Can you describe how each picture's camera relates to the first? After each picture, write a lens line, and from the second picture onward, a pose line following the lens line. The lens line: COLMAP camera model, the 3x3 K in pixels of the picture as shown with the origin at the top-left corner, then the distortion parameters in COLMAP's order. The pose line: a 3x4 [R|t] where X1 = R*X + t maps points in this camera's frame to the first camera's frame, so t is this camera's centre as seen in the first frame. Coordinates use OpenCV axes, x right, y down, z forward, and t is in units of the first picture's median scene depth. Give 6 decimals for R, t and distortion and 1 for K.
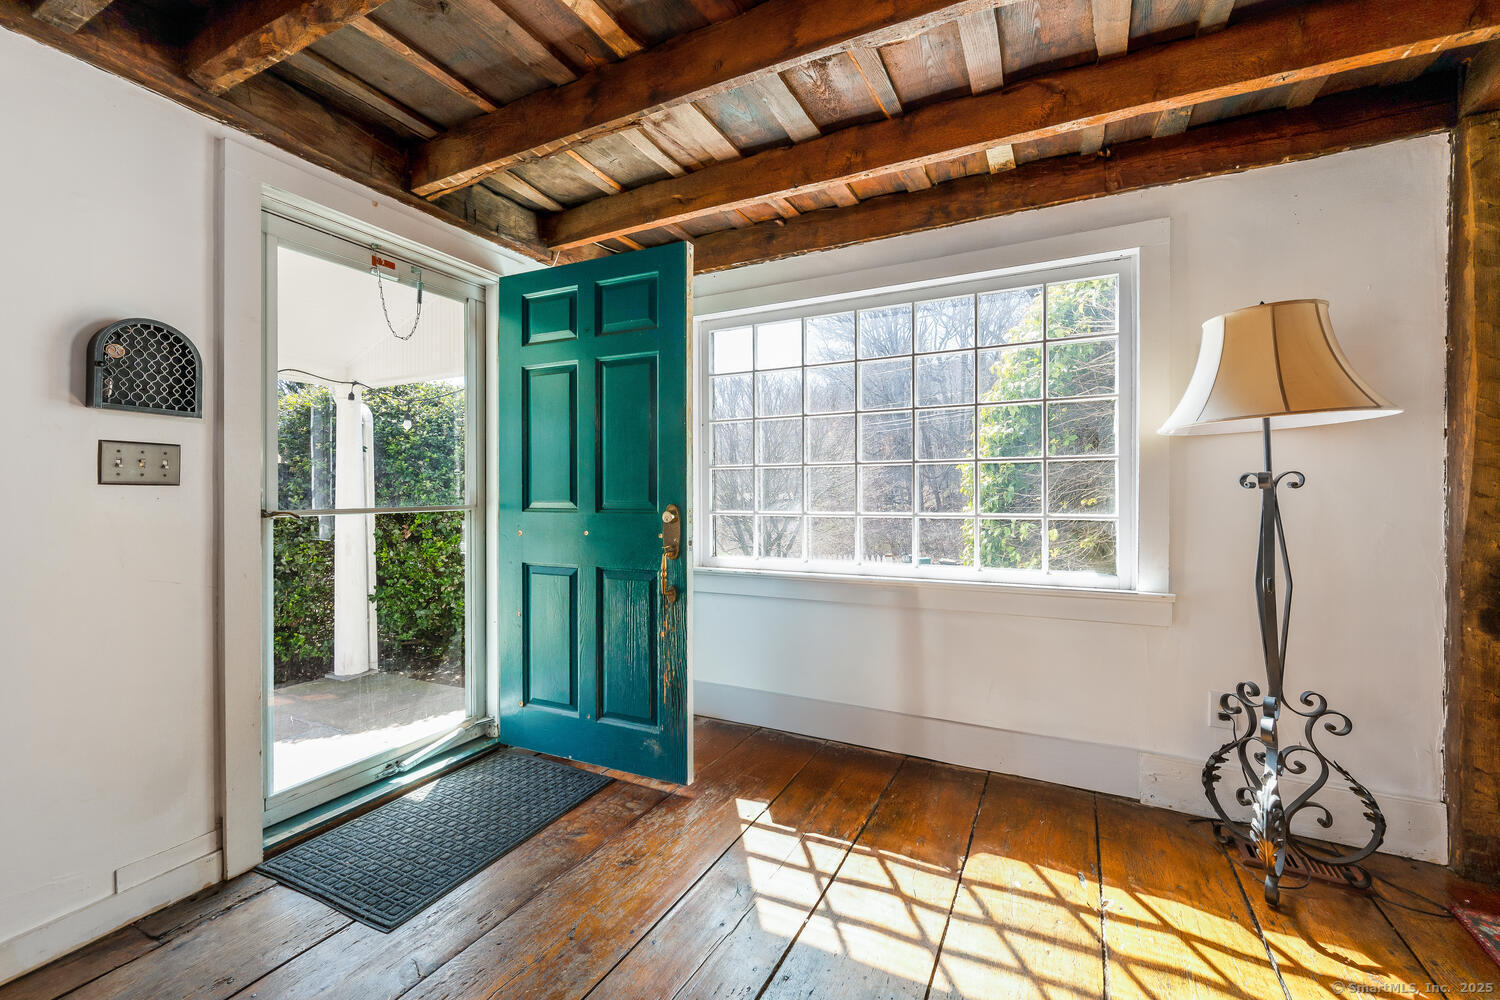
lens RADIAL K [[586.1, 0, 761.6], [0, 586.1, 493.9], [0, 0, 1]] dist [0.001275, -0.000183]
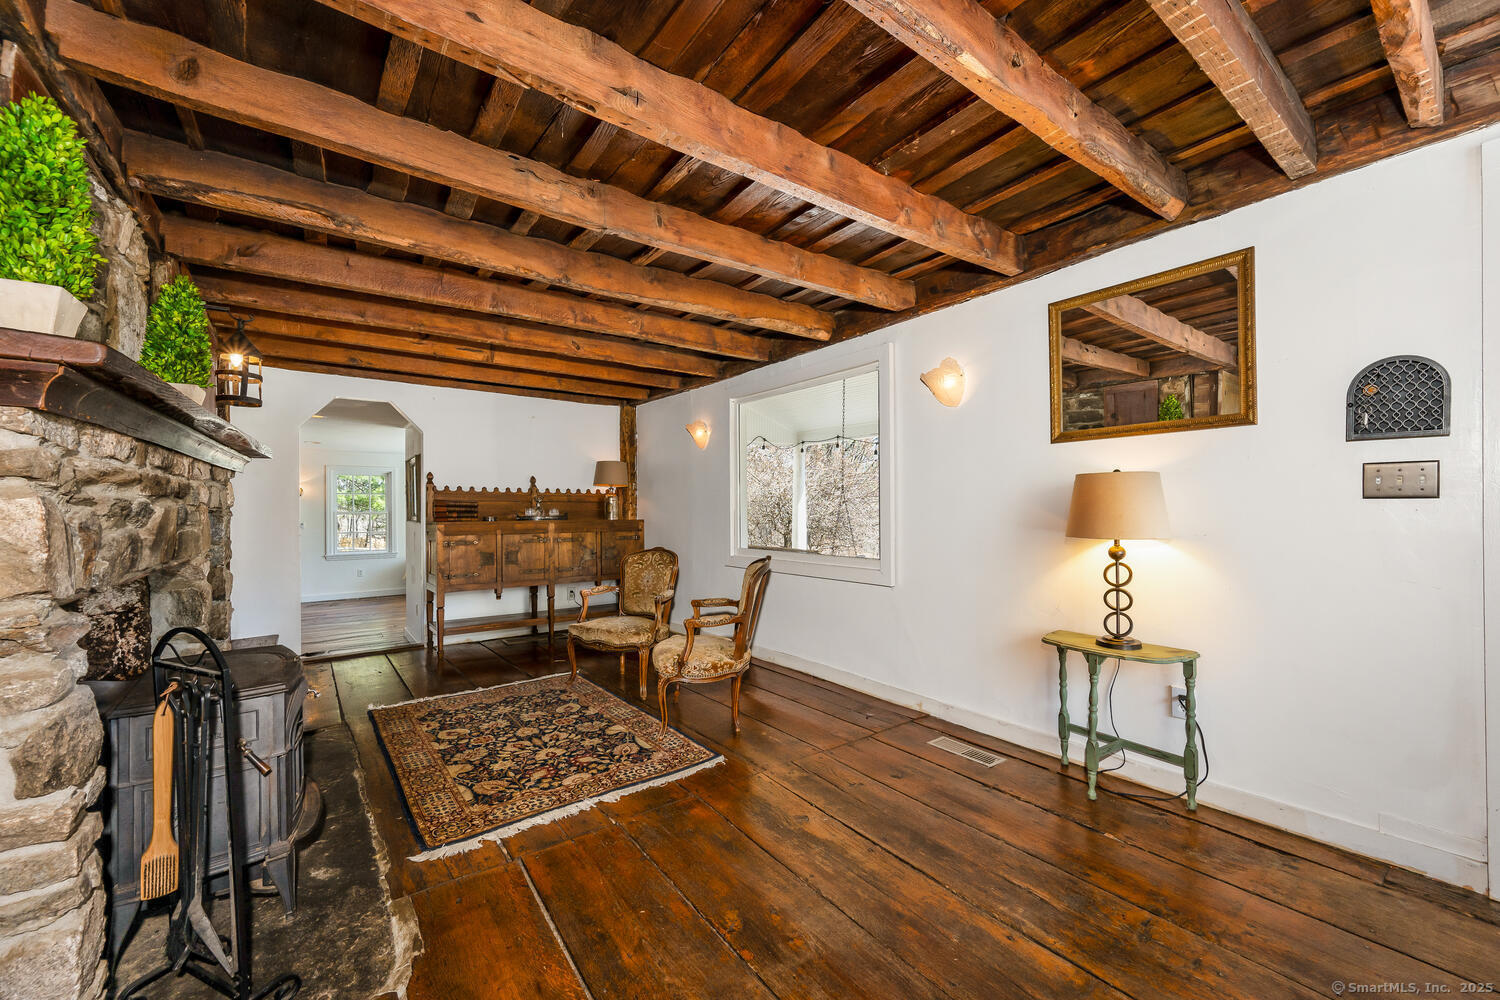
lens RADIAL K [[586.1, 0, 731.7], [0, 586.1, 510.8], [0, 0, 1]] dist [0.001275, -0.000183]
pose [[-0.475443, 0.012998, -0.879650, 0.554014], [0.016259, 0.999850, 0.005987, -0.017775], [0.879596, -0.011456, -0.475583, 0.353435]]
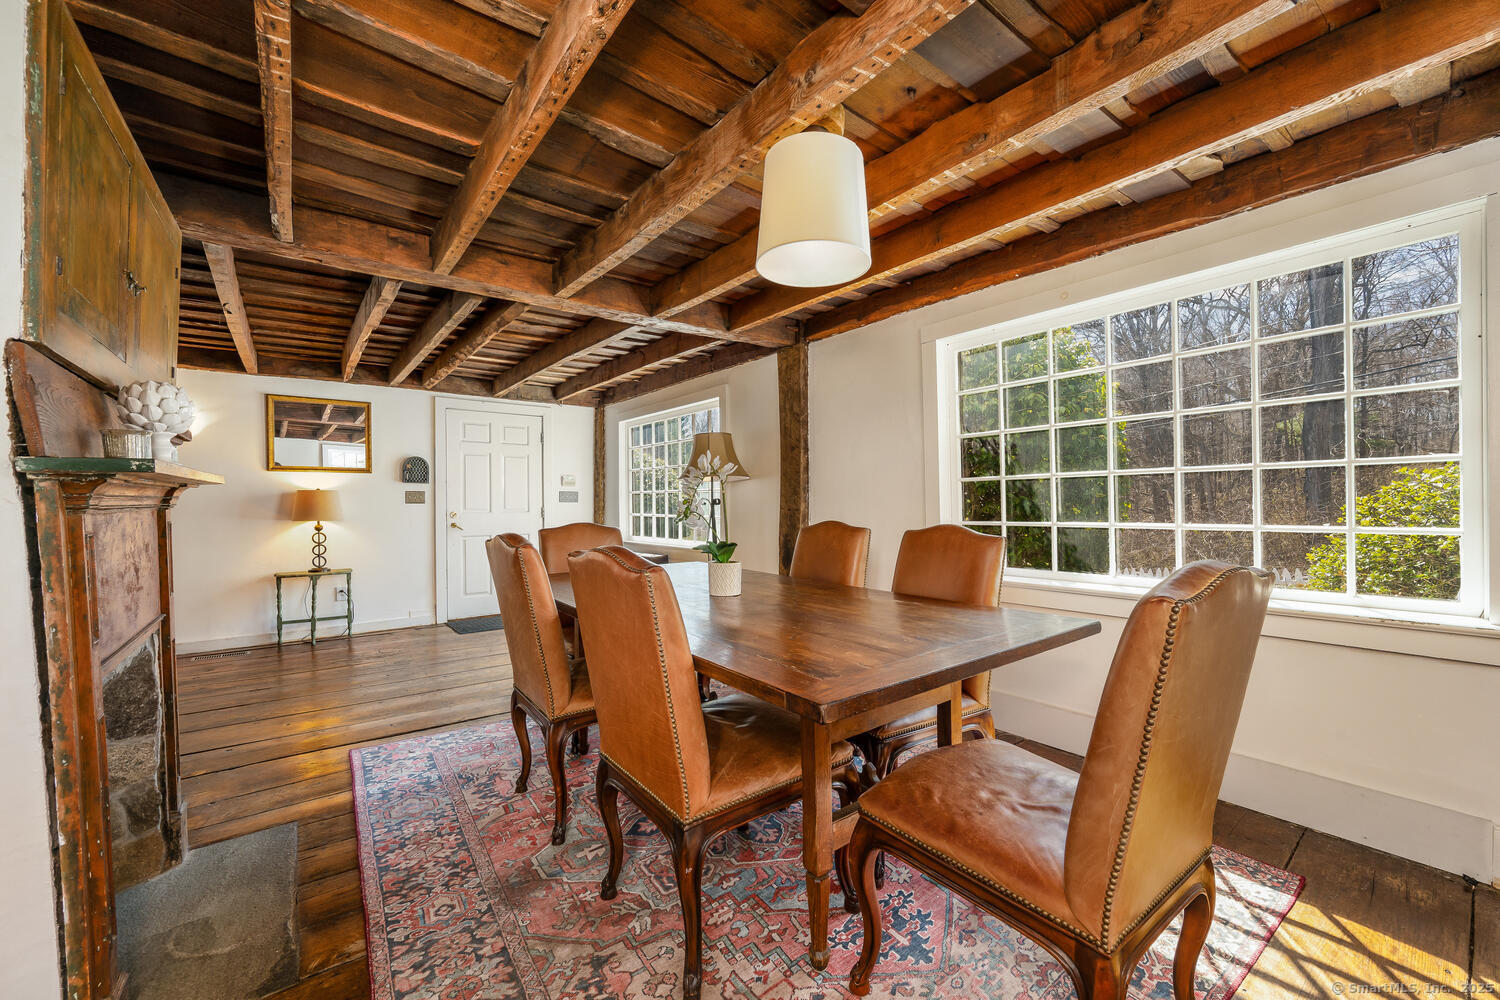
lens RADIAL K [[586.1, 0, 762.2], [0, 586.1, 501.9], [0, 0, 1]] dist [0.001275, -0.000183]
pose [[0.900038, 0.000727, -0.435812, 2.121424], [0.000979, 0.999993, 0.003690, -0.031846], [0.435811, -0.003748, 0.900030, -1.127722]]
